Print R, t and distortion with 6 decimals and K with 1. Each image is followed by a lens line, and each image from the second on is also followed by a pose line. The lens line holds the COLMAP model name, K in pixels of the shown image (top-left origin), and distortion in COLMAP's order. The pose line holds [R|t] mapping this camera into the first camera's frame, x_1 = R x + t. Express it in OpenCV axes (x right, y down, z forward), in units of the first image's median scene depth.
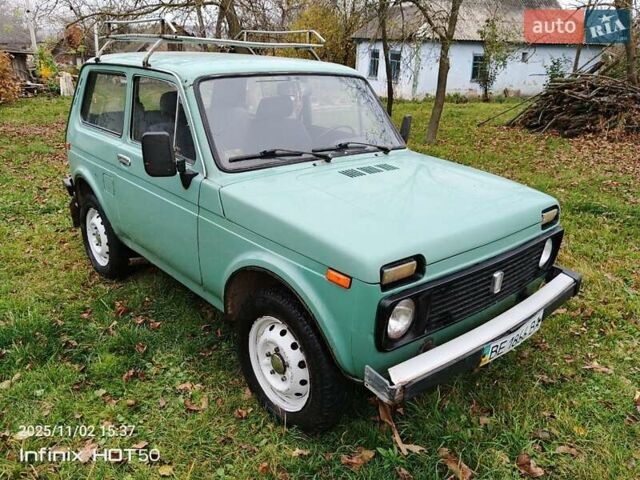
lens RADIAL K [[511.1, 0, 320.0], [0, 511.1, 240.0], [0, 0, 1]] dist [0.100109, -0.199992]
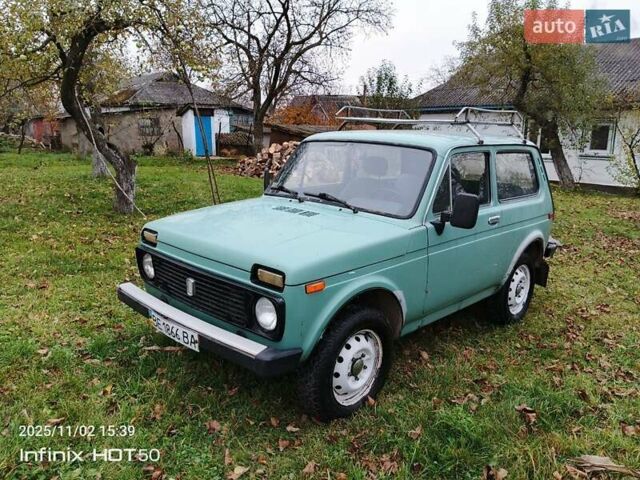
lens RADIAL K [[511.1, 0, 320.0], [0, 511.1, 240.0], [0, 0, 1]] dist [0.100109, -0.199992]
pose [[0.080299, 0.187122, -0.979049, 1.280851], [-0.368904, 0.918055, 0.145207, -0.263480], [0.925992, 0.349516, 0.142749, 0.863593]]
